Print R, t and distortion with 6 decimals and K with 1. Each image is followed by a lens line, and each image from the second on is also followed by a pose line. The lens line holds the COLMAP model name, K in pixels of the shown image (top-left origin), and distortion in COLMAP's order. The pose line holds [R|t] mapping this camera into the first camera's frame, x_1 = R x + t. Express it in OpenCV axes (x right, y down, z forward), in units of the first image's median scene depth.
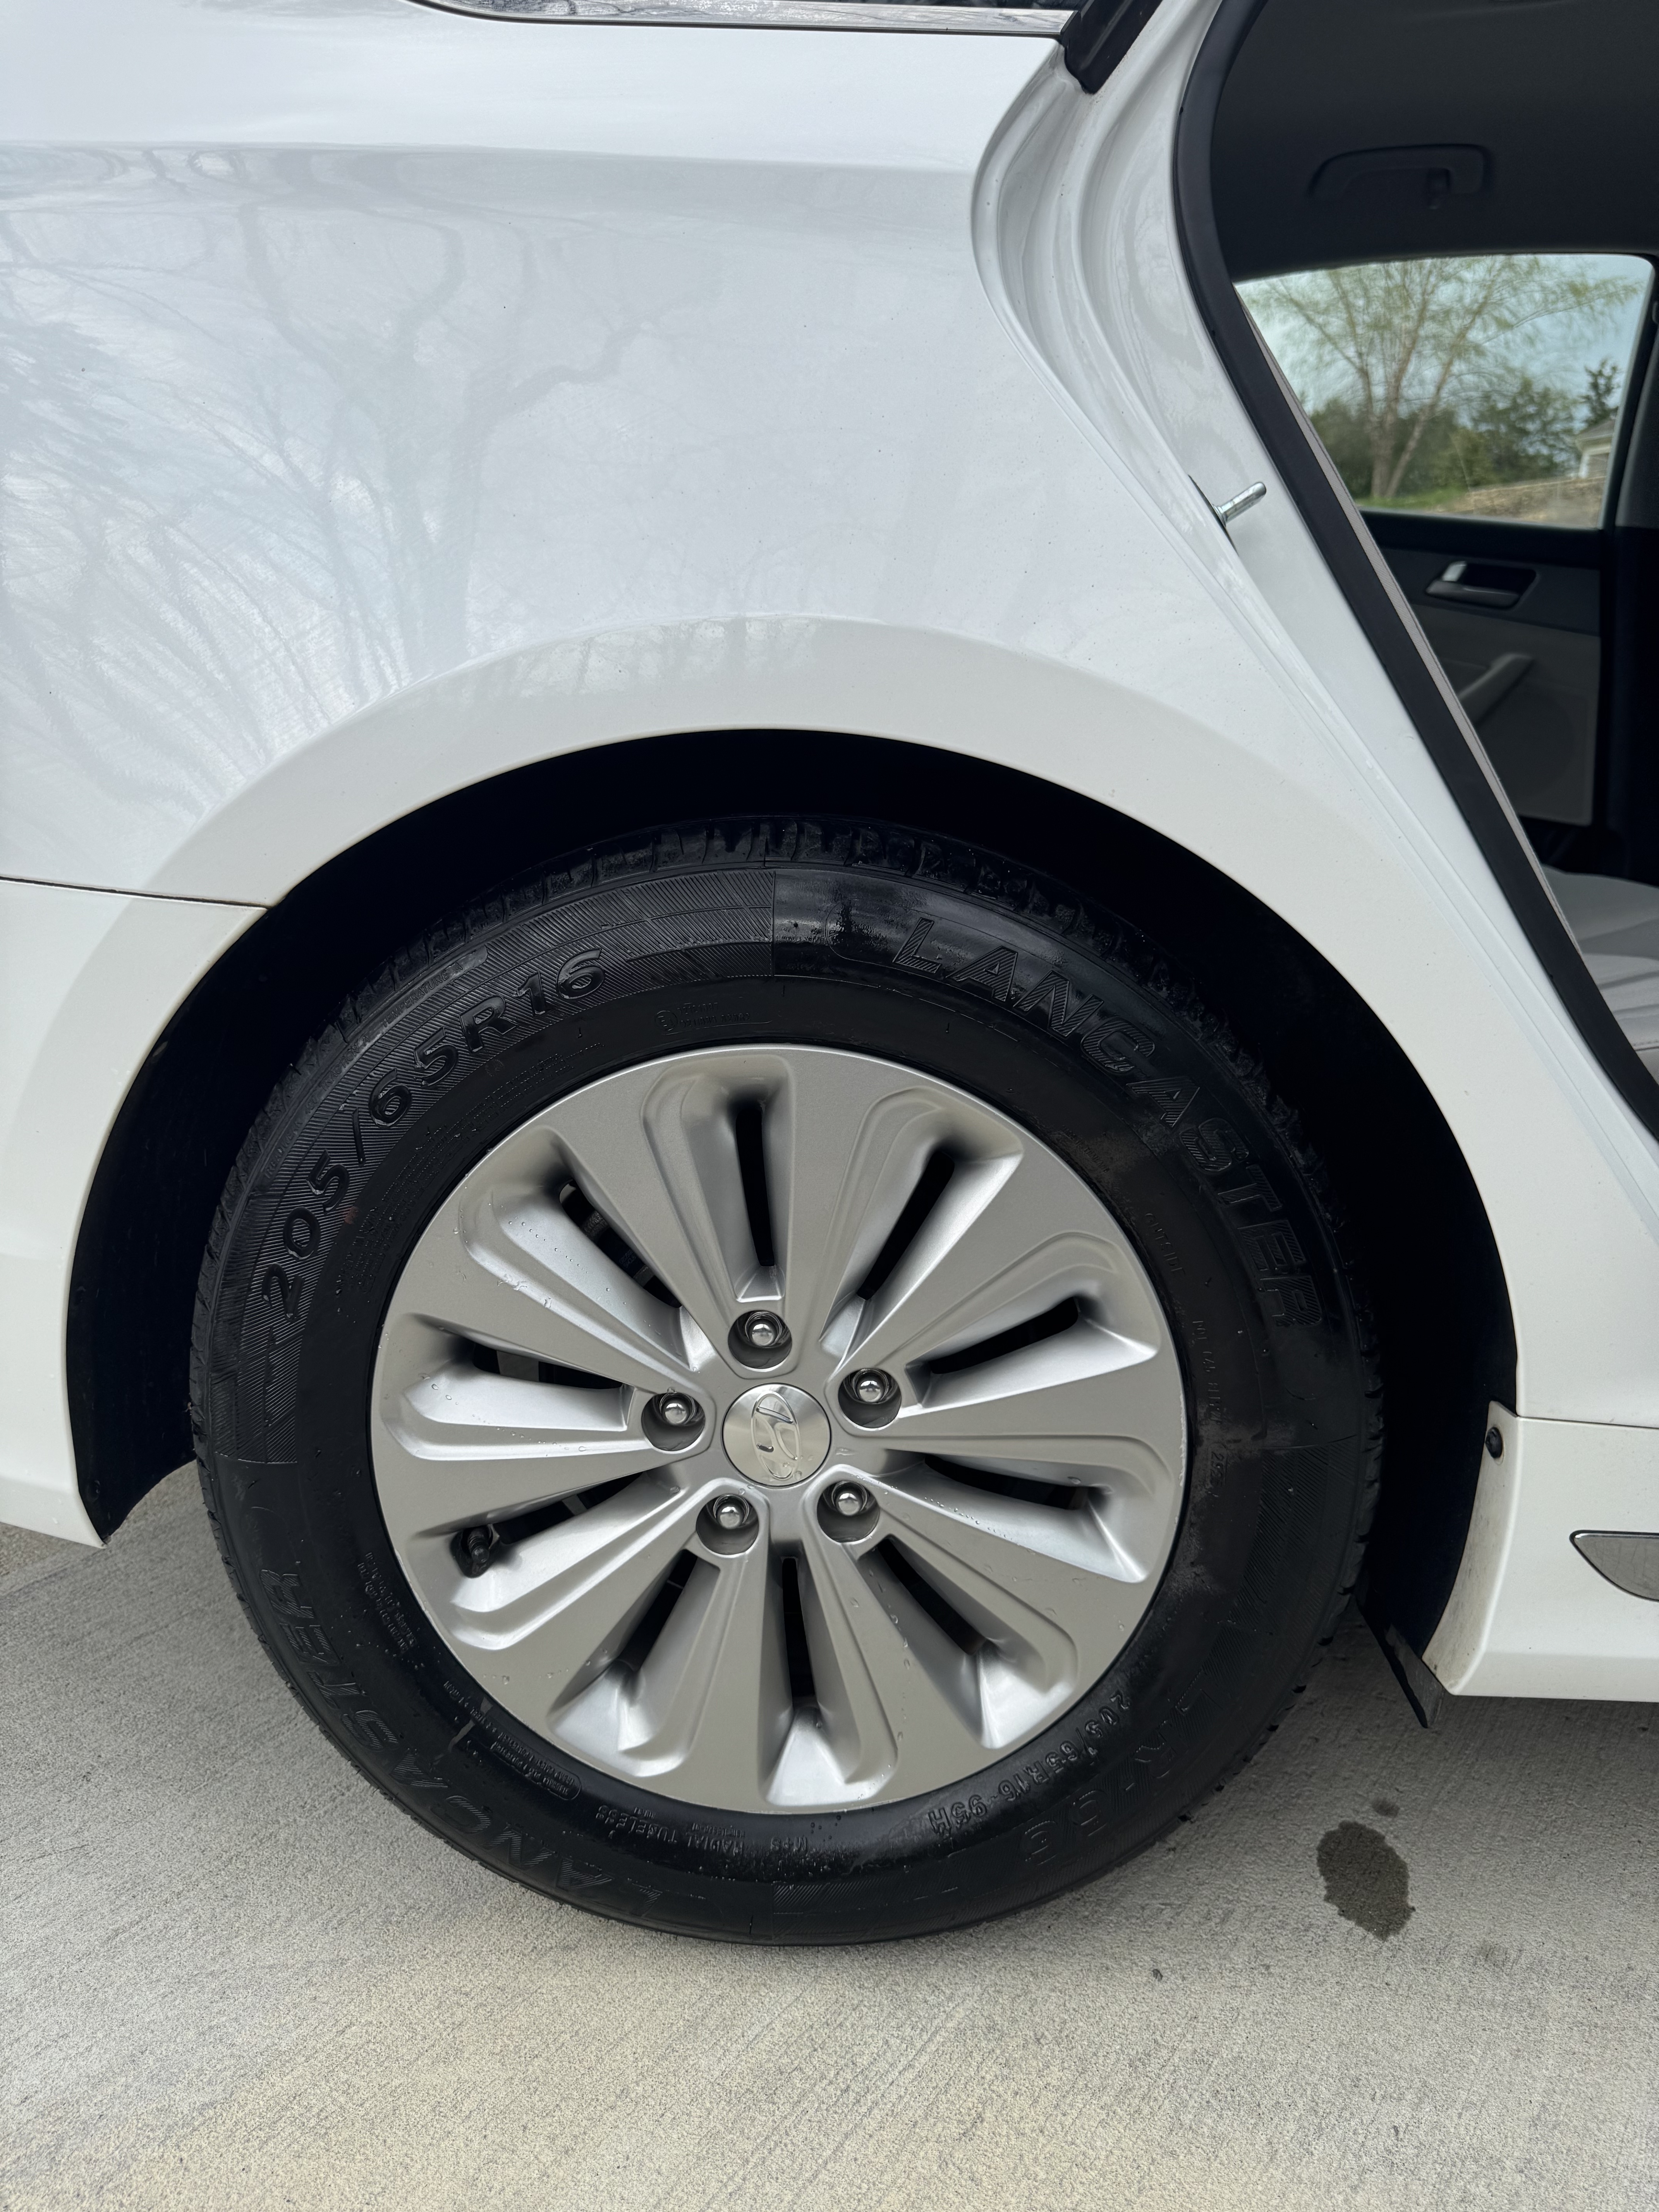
lens RADIAL K [[1588.2, 0, 812.0], [0, 1588.2, 1107.6], [0, 0, 1]] dist [0.013133, -0.020685]
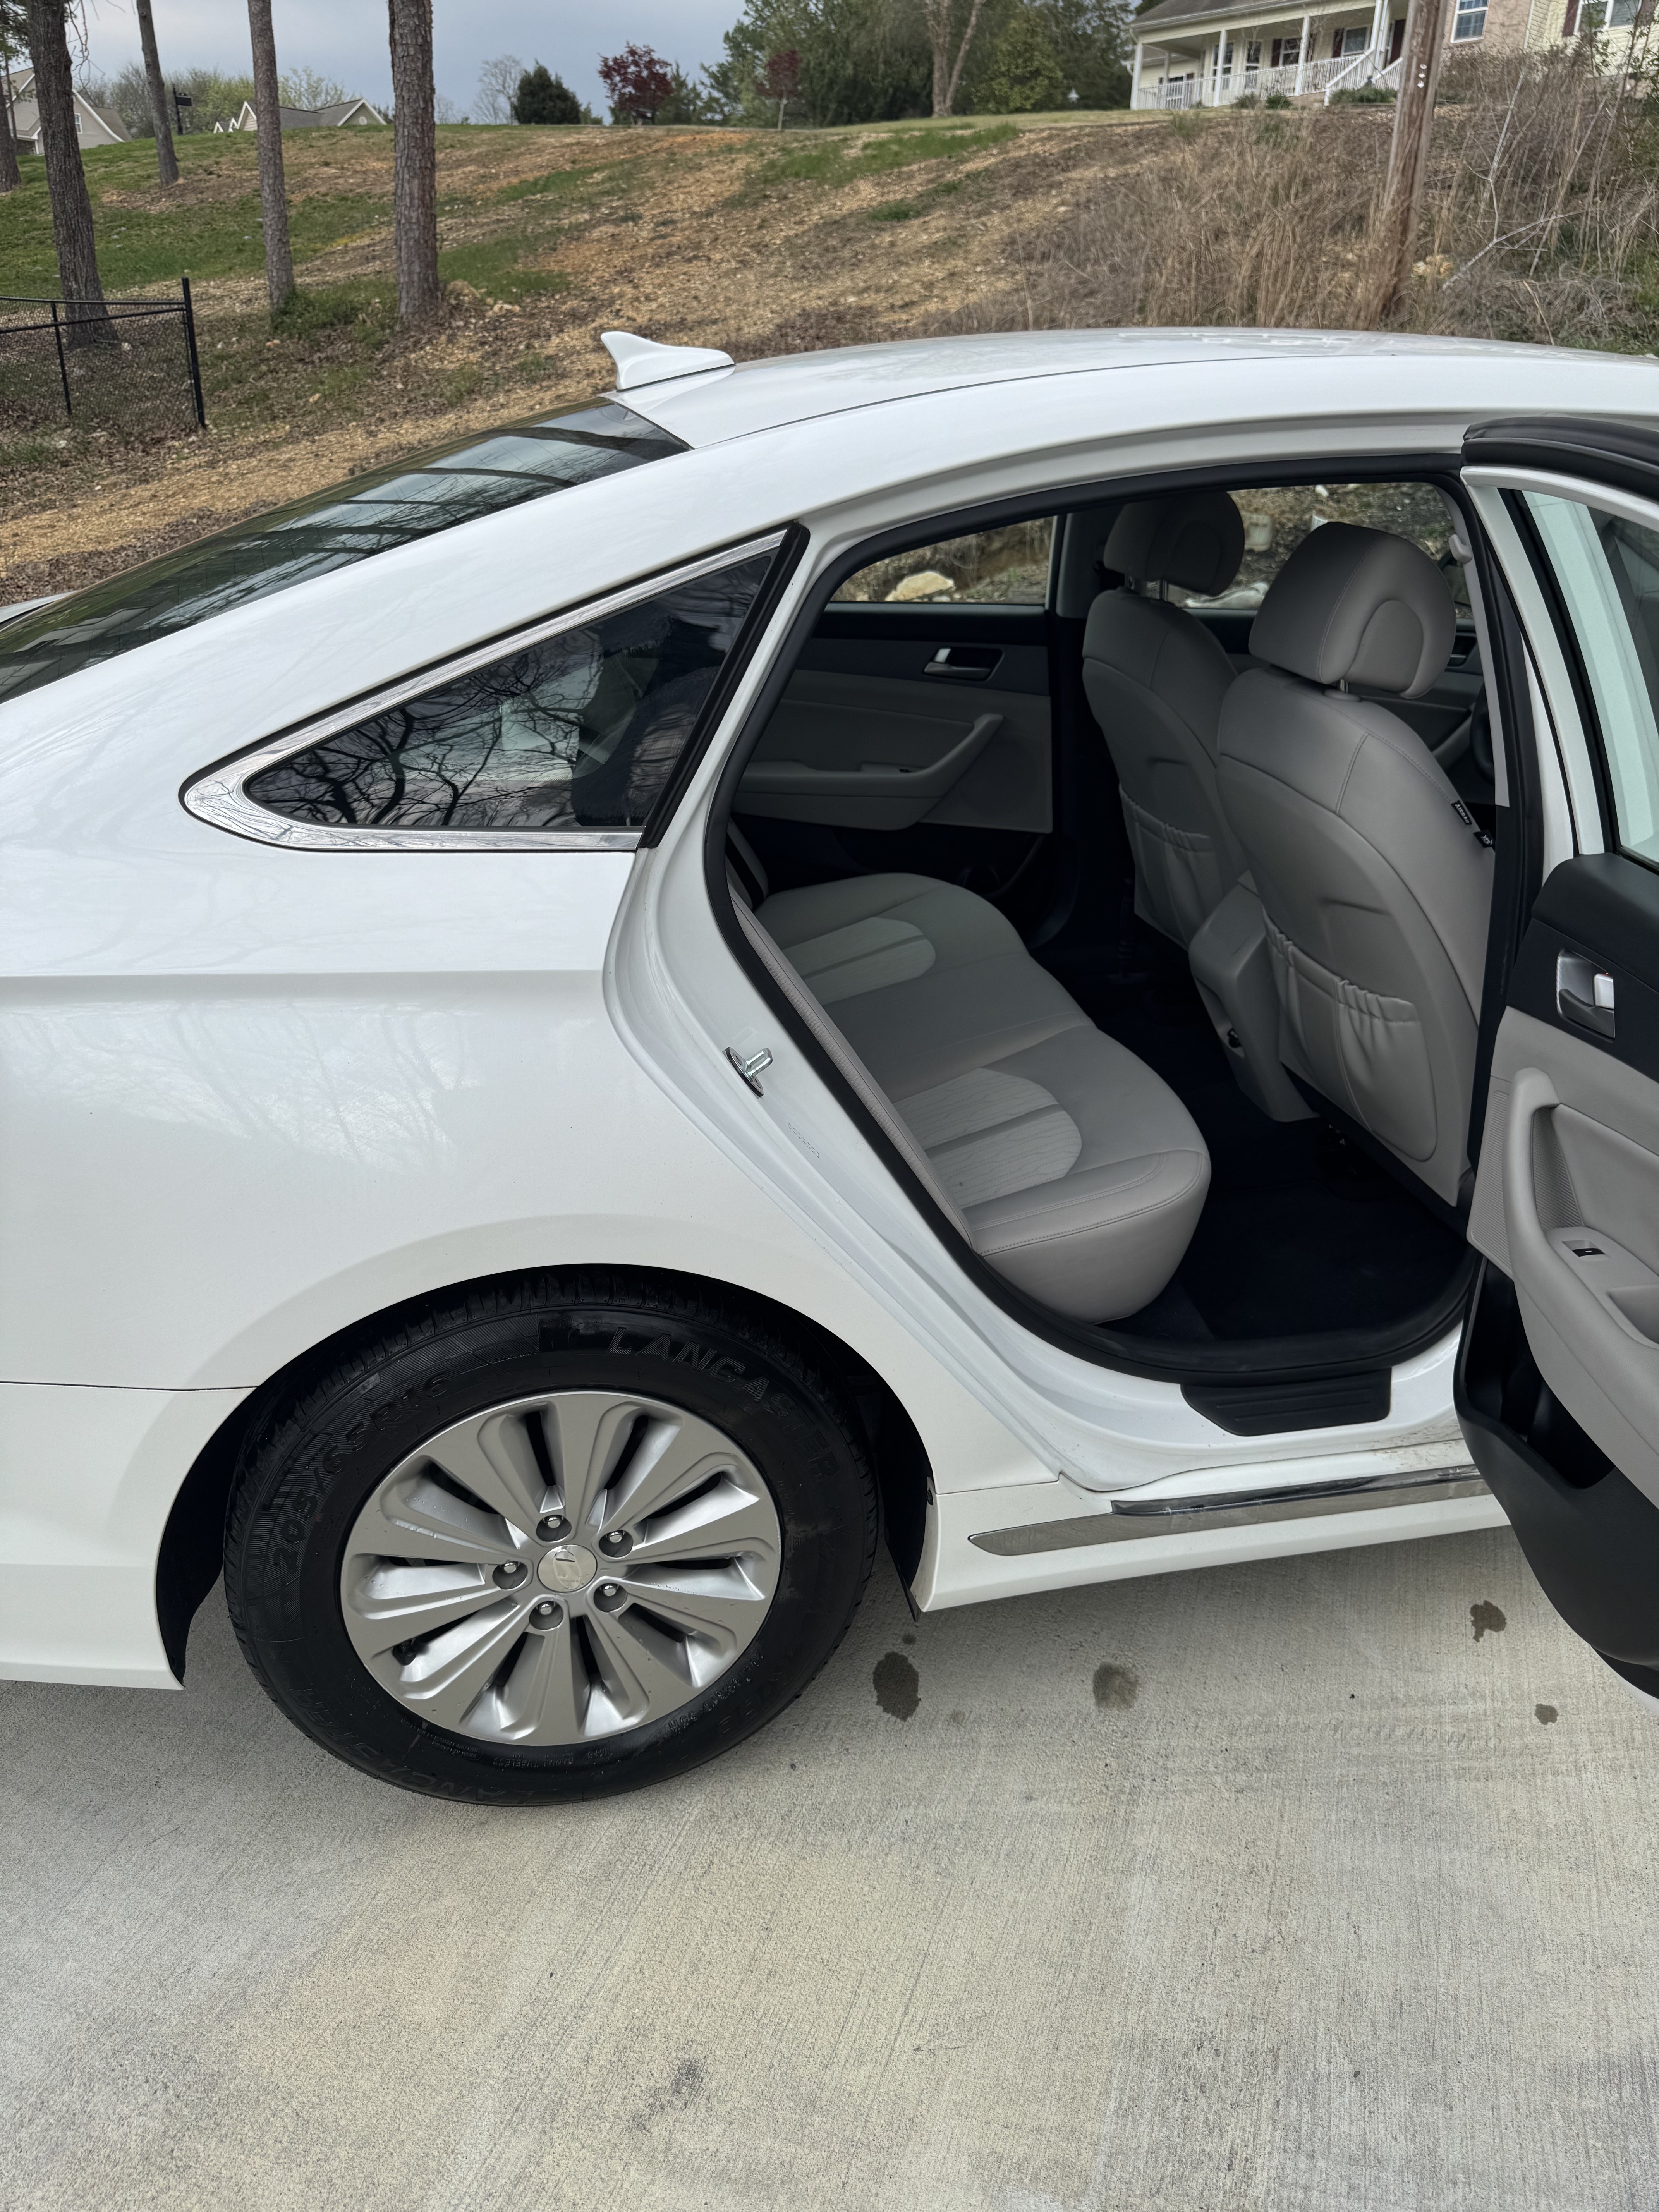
lens RADIAL K [[1588.2, 0, 825.3], [0, 1588.2, 1100.3], [0, 0, 1]] dist [0.013133, -0.020685]
pose [[0.966754, -0.137656, 0.215495, -0.055348], [0.088257, 0.970572, 0.224054, -0.716099], [-0.239996, -0.197586, 0.950453, -0.737640]]
